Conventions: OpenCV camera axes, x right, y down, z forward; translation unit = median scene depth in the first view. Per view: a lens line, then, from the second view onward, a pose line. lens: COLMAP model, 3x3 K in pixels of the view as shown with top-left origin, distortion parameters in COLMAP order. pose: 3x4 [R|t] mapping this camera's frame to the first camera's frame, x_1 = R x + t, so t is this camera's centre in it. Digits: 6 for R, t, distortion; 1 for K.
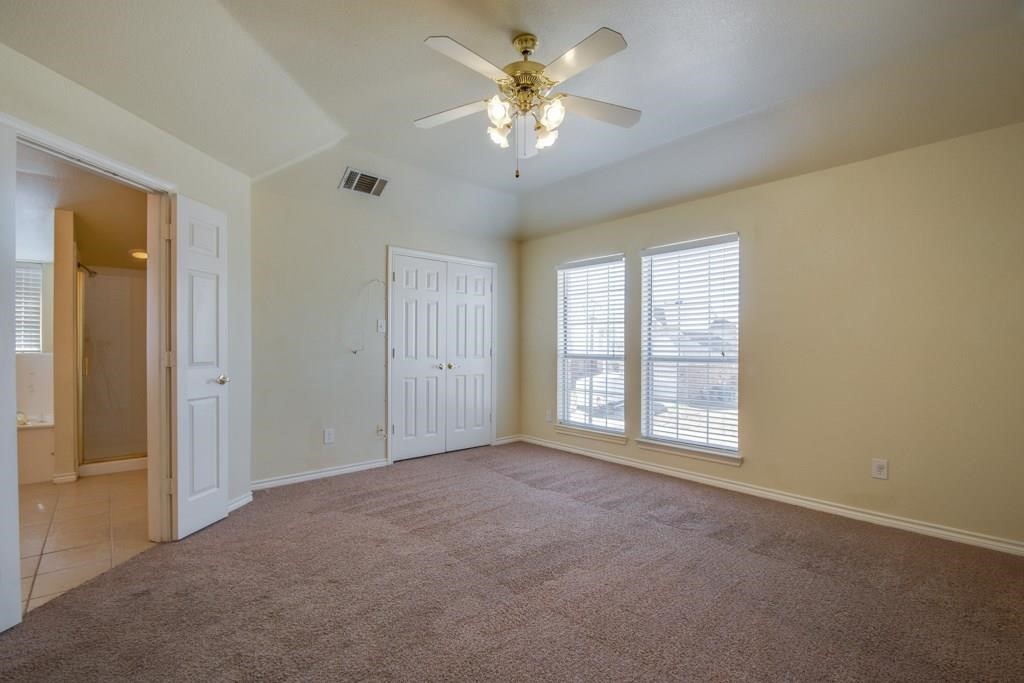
lens RADIAL K [[451.1, 0, 511.6], [0, 451.1, 352.8], [0, 0, 1]] dist [0.010916, -0.017384]
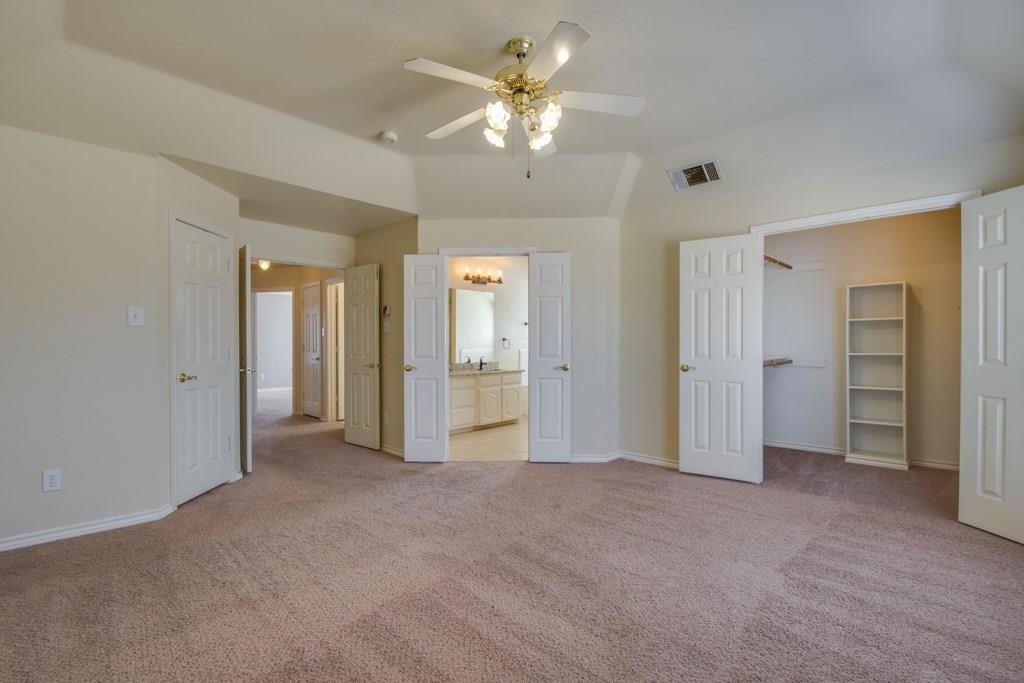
lens RADIAL K [[451.1, 0, 511.6], [0, 451.1, 352.8], [0, 0, 1]] dist [0.010916, -0.017384]
pose [[0.069795, 0.011157, -0.997499, 0.698635], [-0.007787, 0.999913, 0.010639, -0.005318], [0.997531, 0.007025, 0.069876, 0.611130]]
